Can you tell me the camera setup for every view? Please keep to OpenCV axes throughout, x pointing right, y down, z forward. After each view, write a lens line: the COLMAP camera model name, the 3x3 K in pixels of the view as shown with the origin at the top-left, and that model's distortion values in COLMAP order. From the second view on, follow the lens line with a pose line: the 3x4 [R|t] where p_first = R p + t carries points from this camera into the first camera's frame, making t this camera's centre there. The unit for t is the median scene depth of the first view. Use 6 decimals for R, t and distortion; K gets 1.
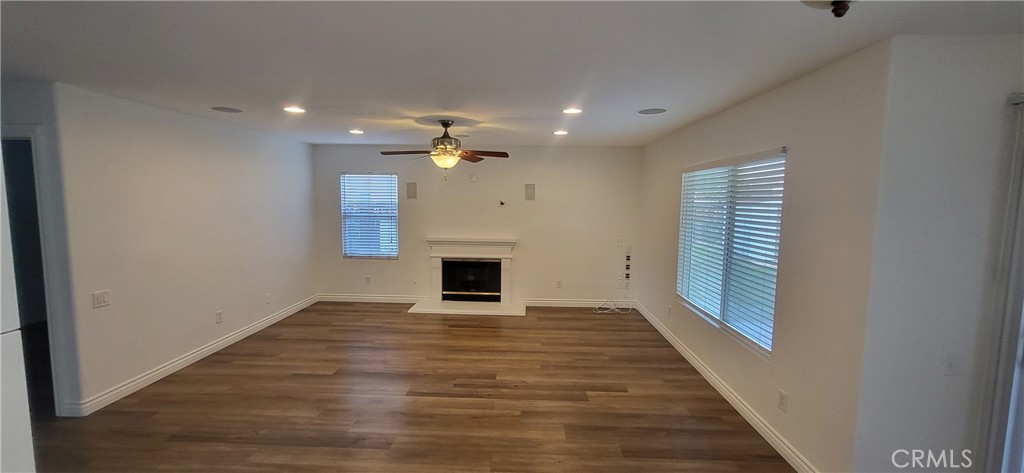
lens RADIAL K [[404.1, 0, 513.4], [0, 404.1, 237.0], [0, 0, 1]] dist [-0.001311, 0.000561]
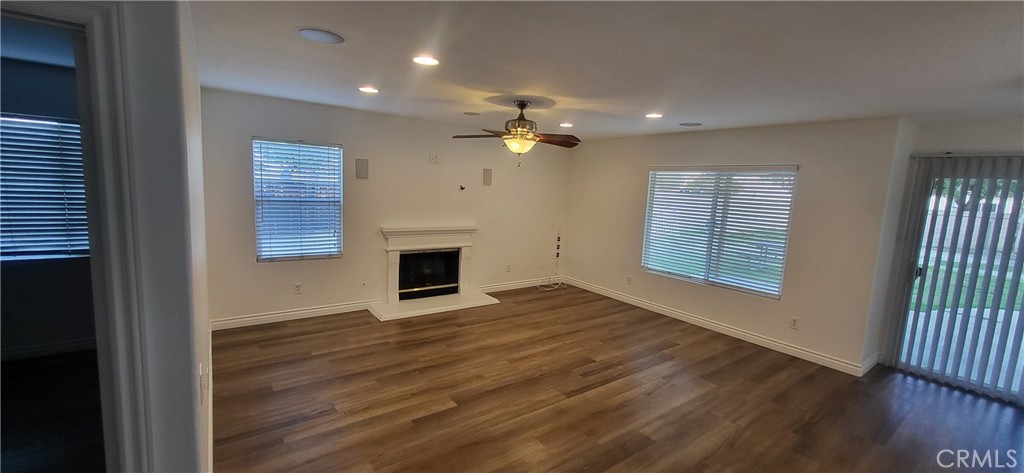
lens RADIAL K [[404.1, 0, 514.2], [0, 404.1, 237.4], [0, 0, 1]] dist [-0.001311, 0.000561]
pose [[0.781558, -0.053335, 0.621548, -0.627349], [0.018043, 0.997854, 0.062938, -0.031679], [-0.623571, -0.037975, 0.780844, 0.234538]]
